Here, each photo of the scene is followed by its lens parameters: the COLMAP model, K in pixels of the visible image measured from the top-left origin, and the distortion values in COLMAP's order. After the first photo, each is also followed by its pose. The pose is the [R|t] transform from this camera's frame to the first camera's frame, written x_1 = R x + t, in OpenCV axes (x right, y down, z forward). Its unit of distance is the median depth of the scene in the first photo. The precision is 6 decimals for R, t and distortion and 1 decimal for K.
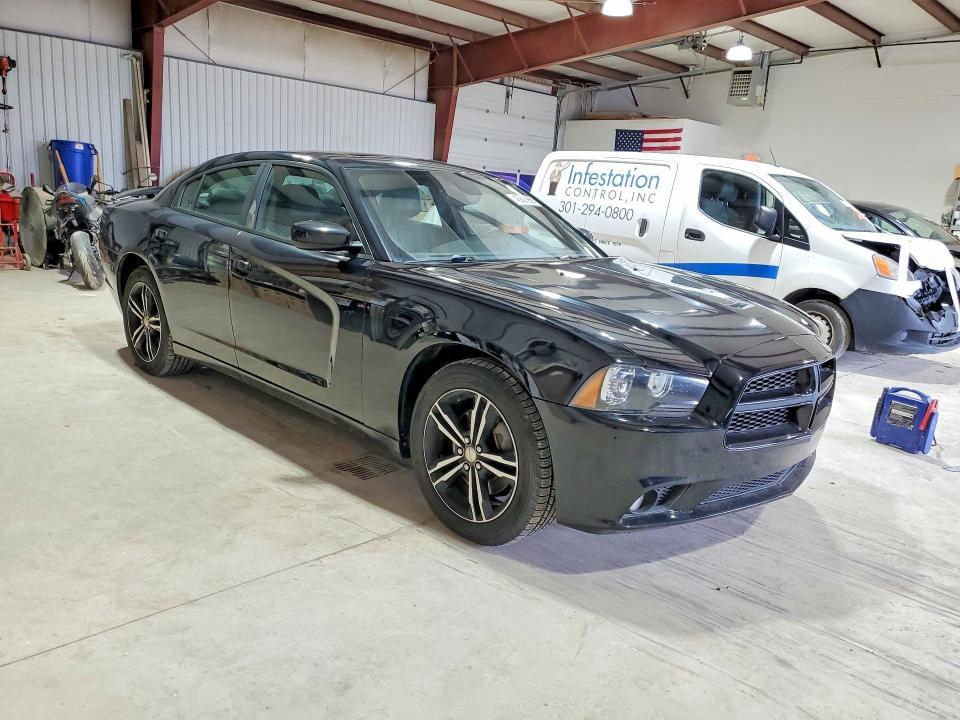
lens RADIAL K [[757.7, 0, 477.1], [0, 757.7, 369.5], [0, 0, 1]] dist [0.011014, -0.003956]
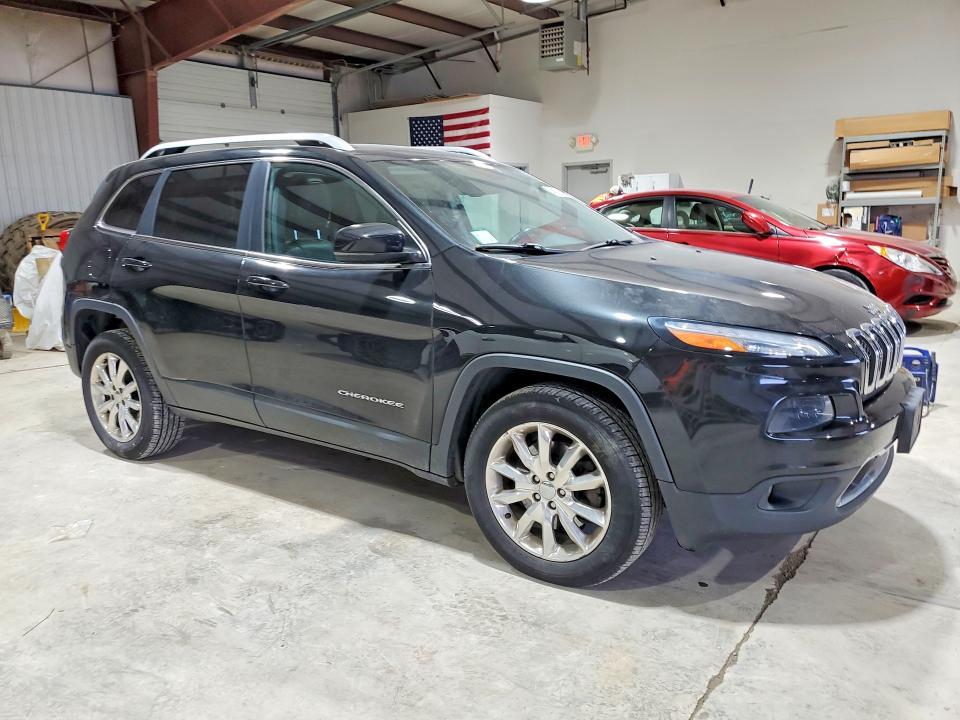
lens RADIAL K [[757.7, 0, 499.2], [0, 757.7, 361.7], [0, 0, 1]] dist [0.011014, -0.003956]
pose [[0.982927, -0.122003, 0.137731, 0.173016], [0.126946, 0.991524, -0.027659, -0.054722], [-0.133189, 0.044671, 0.990083, 0.315432]]
